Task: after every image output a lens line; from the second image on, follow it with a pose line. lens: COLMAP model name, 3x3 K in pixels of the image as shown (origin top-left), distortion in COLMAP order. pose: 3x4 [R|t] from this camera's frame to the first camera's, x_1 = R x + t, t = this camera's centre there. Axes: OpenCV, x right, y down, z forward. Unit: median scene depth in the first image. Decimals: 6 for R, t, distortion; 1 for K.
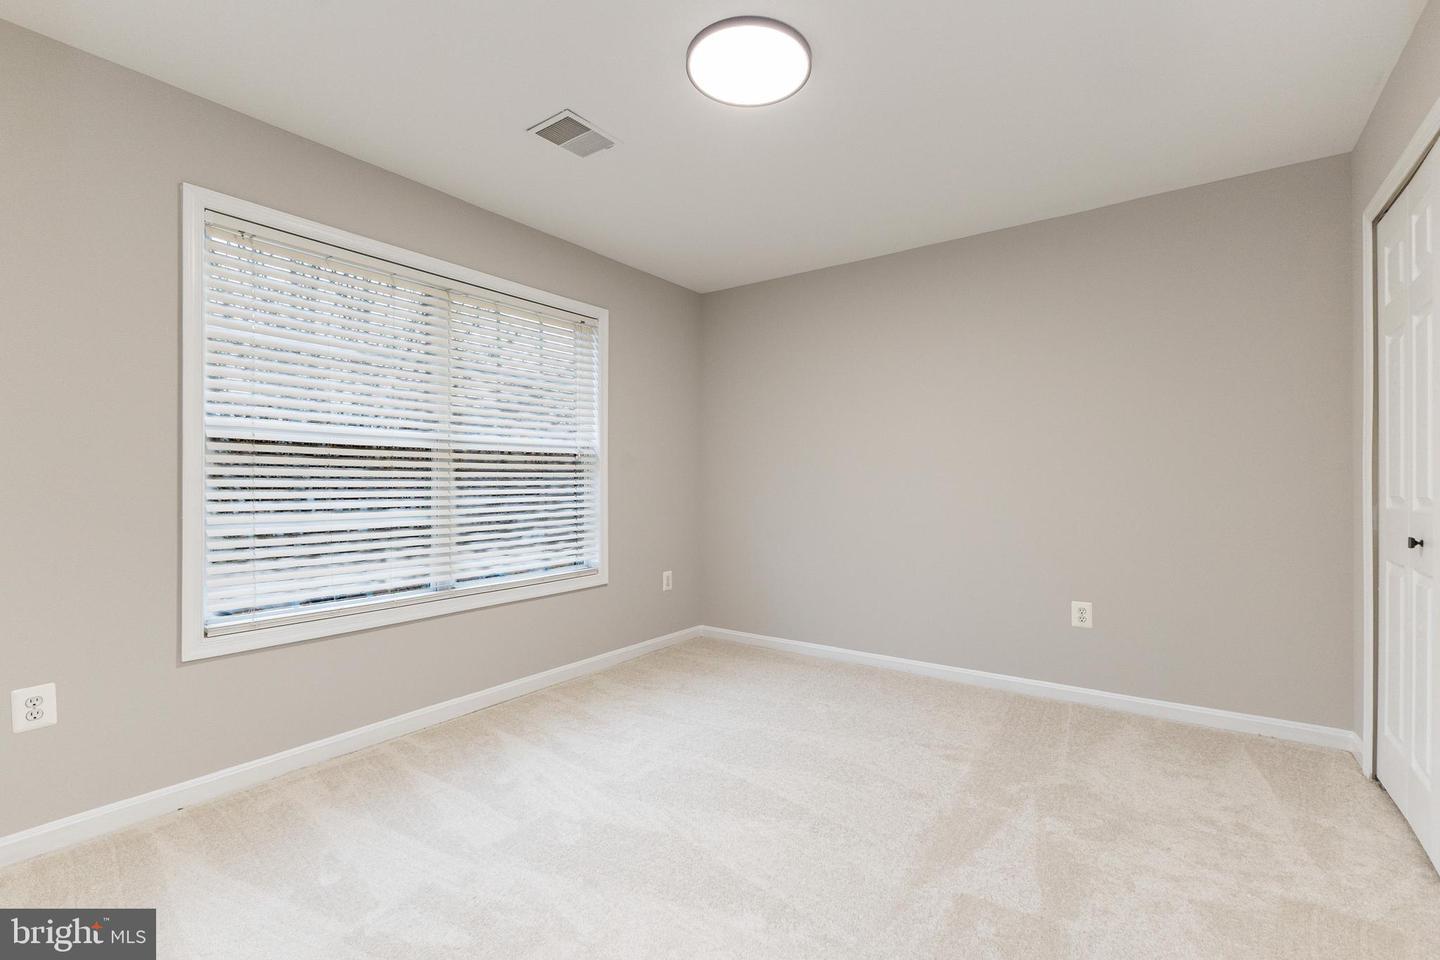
lens RADIAL K [[633.8, 0, 723.5], [0, 633.8, 481.9], [0, 0, 1]] dist [-0.000566, -0.000254]
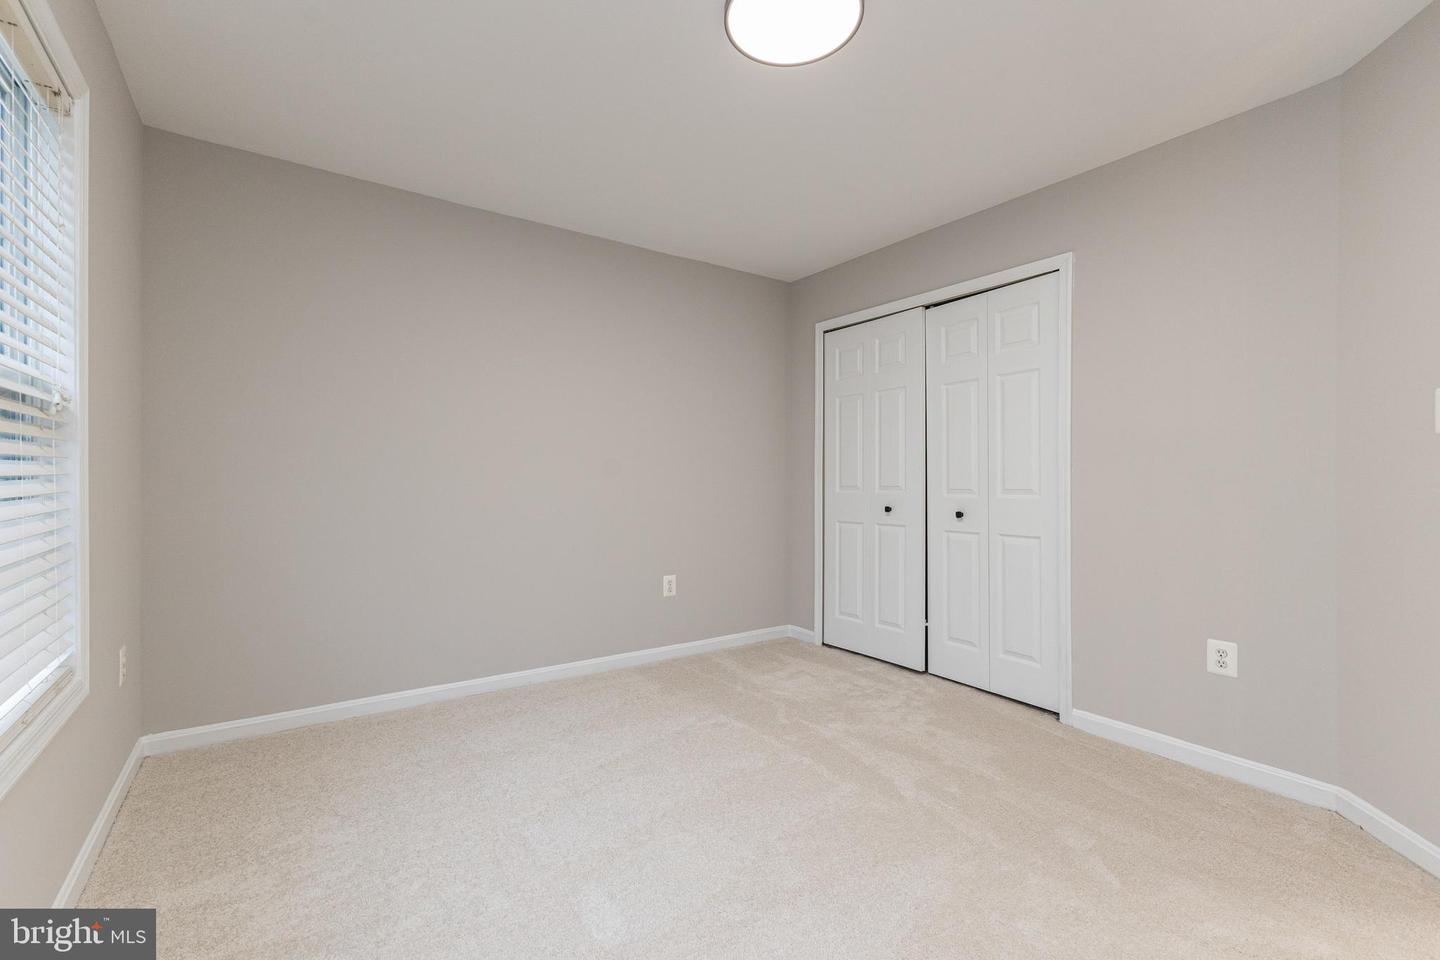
lens RADIAL K [[633.8, 0, 723.5], [0, 633.8, 481.9], [0, 0, 1]] dist [-0.000566, -0.000254]
pose [[0.333413, -0.004941, 0.942768, -0.738729], [-0.003682, 0.999972, 0.006543, 0.005624], [-0.942774, -0.005653, 0.333385, 0.683021]]
